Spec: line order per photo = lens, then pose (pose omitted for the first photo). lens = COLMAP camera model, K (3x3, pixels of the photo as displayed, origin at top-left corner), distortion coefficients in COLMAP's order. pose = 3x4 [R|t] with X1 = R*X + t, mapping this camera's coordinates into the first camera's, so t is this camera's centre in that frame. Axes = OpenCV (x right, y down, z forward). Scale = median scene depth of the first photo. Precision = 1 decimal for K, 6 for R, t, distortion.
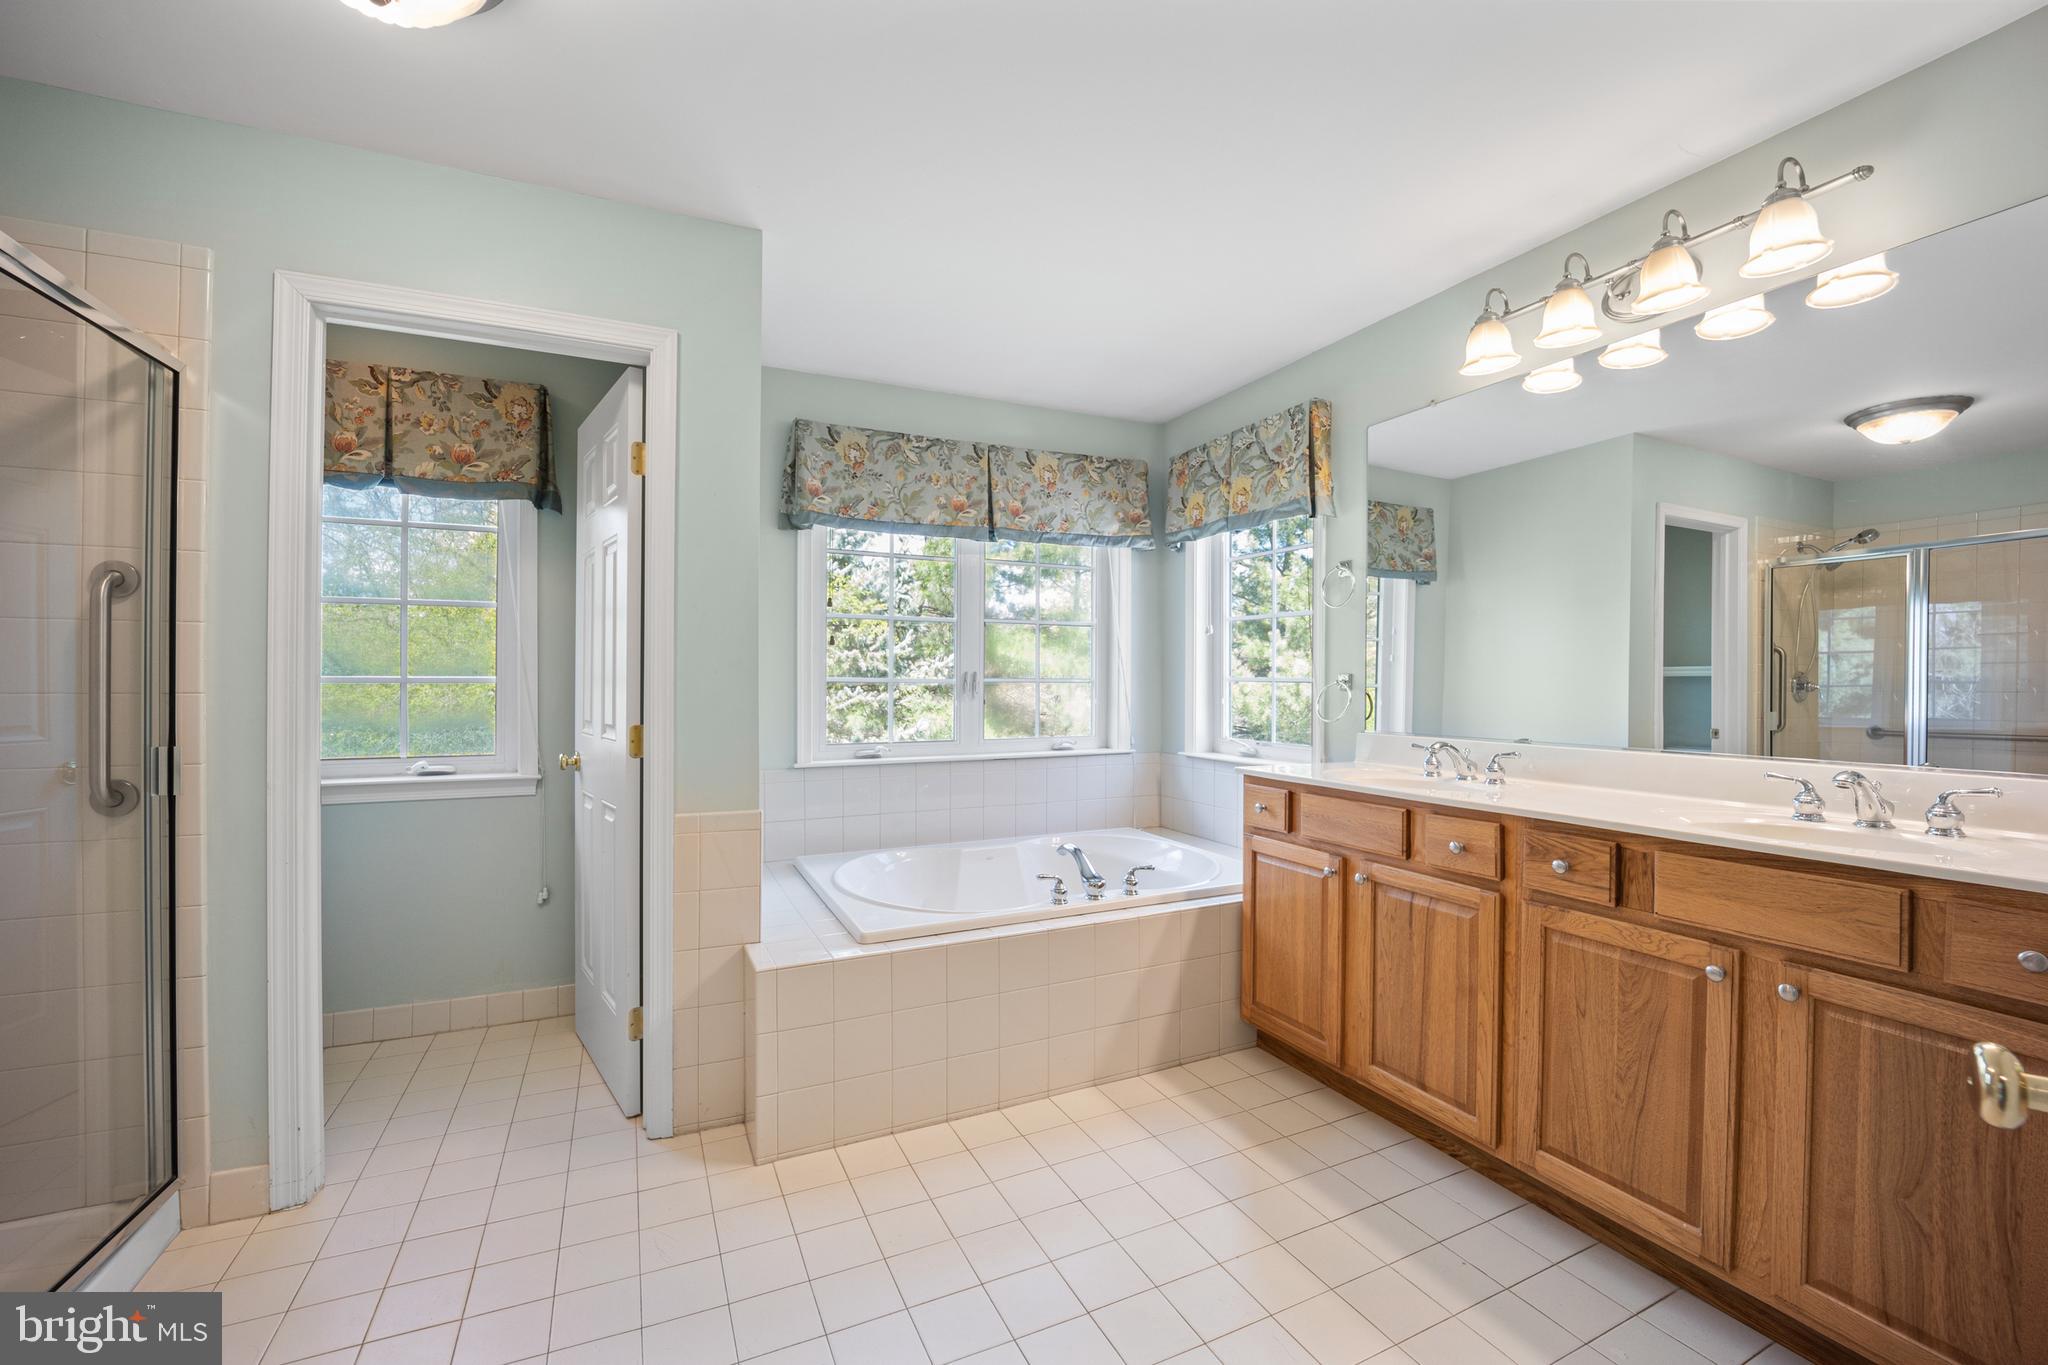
lens RADIAL K [[835.9, 0, 1028.2], [0, 835.9, 680.9], [0, 0, 1]] dist [-0.012721, -0.000510]
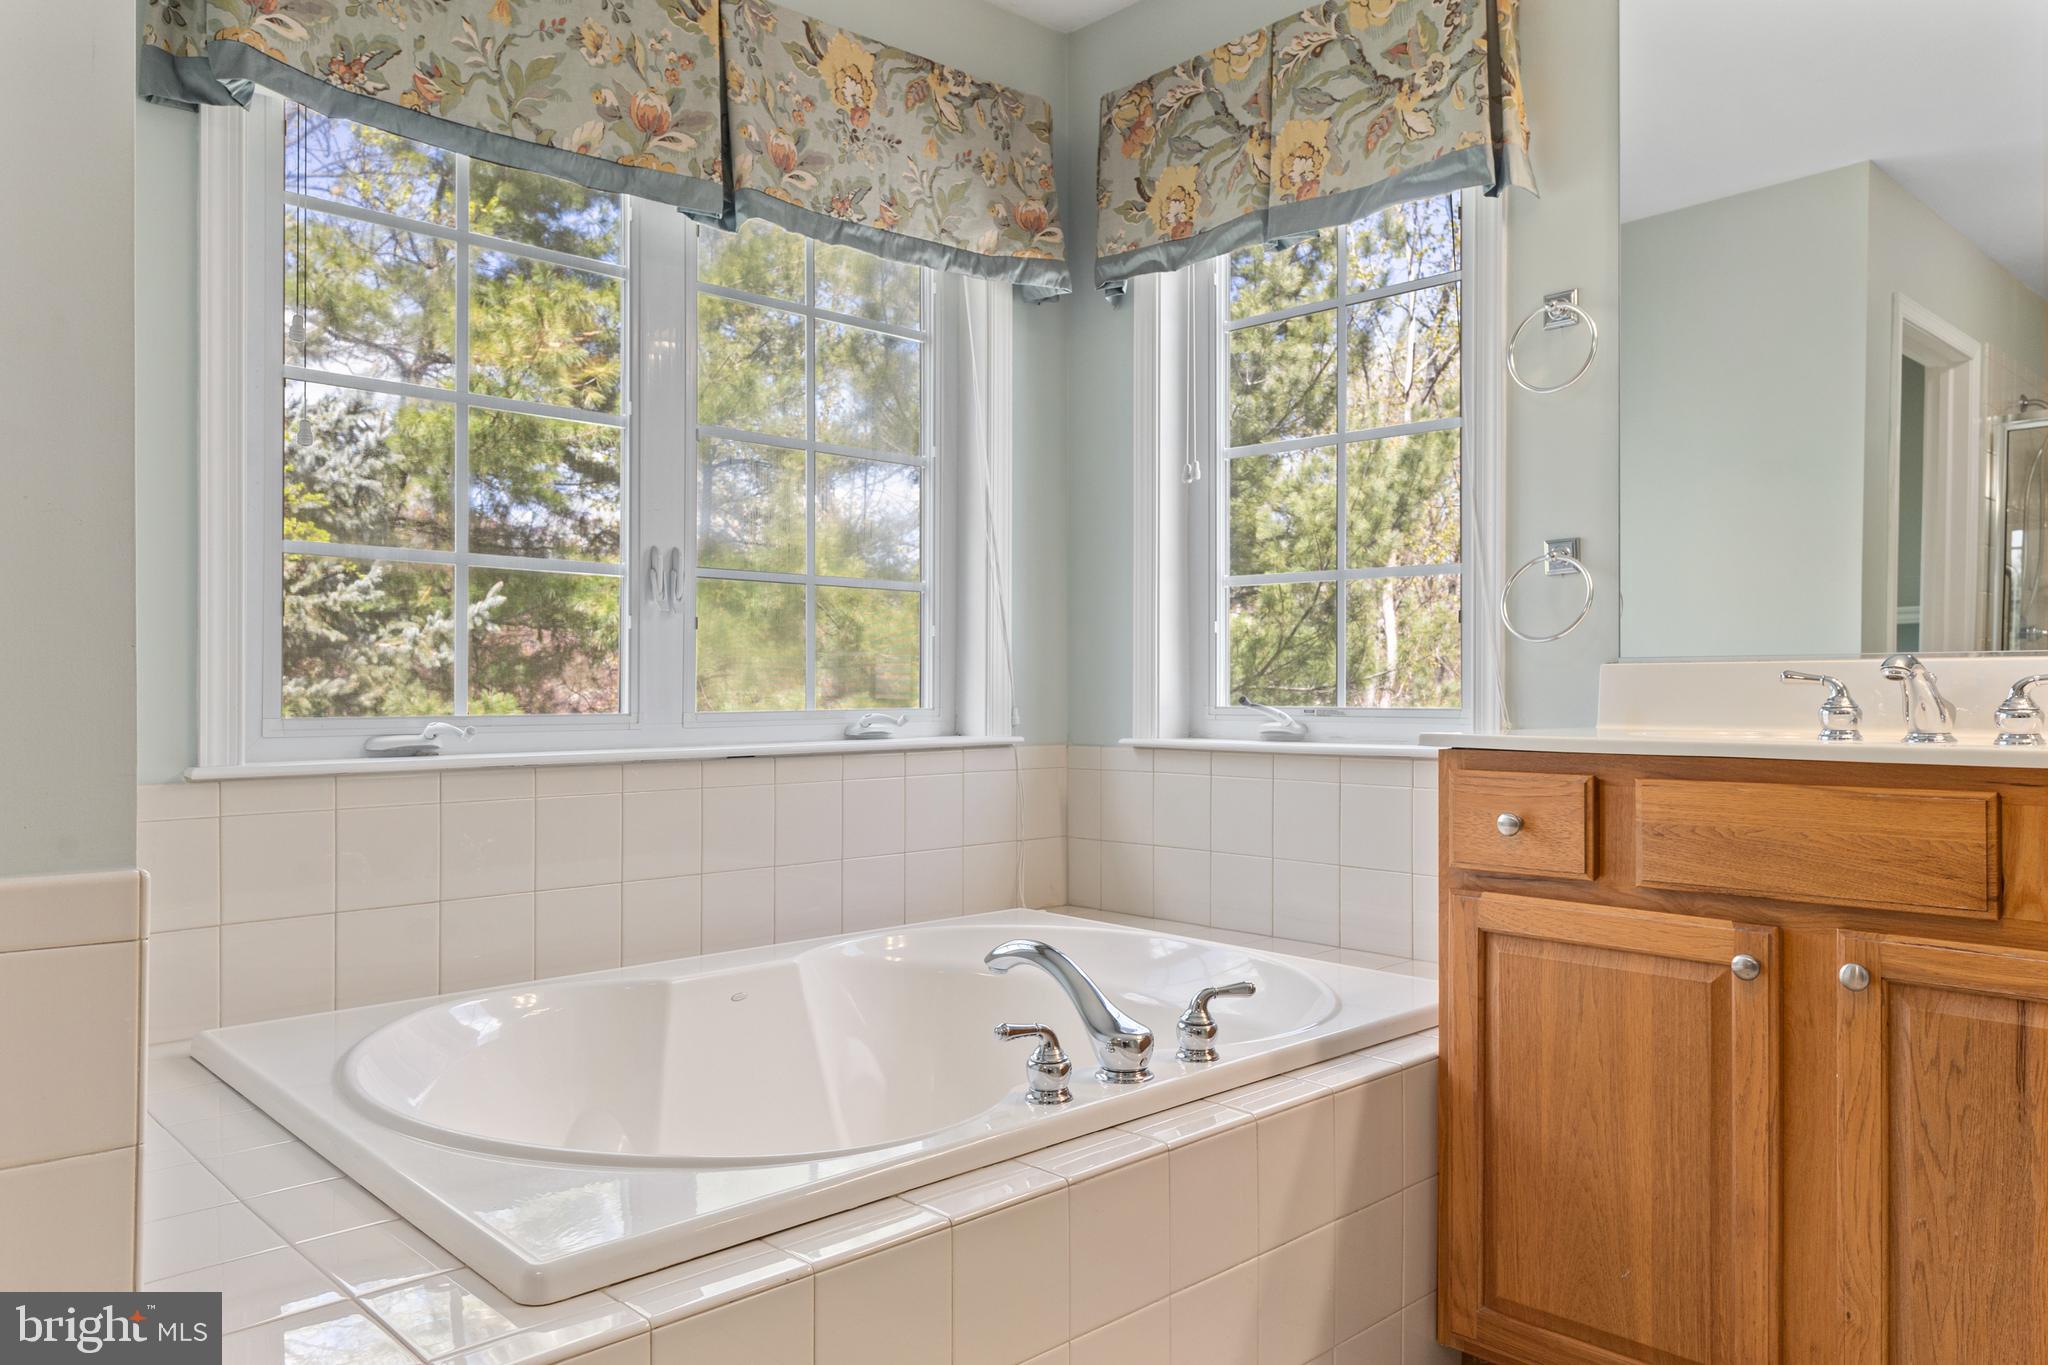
lens RADIAL K [[1416.3, 0, 1019.5], [0, 1416.3, 679.7], [0, 0, 1]] dist [0.021004, -0.014022]
pose [[0.953303, -0.001247, 0.302014, -0.123164], [0.002803, 0.999985, -0.004718, 0.063413], [-0.302003, 0.005344, 0.953292, 0.306365]]
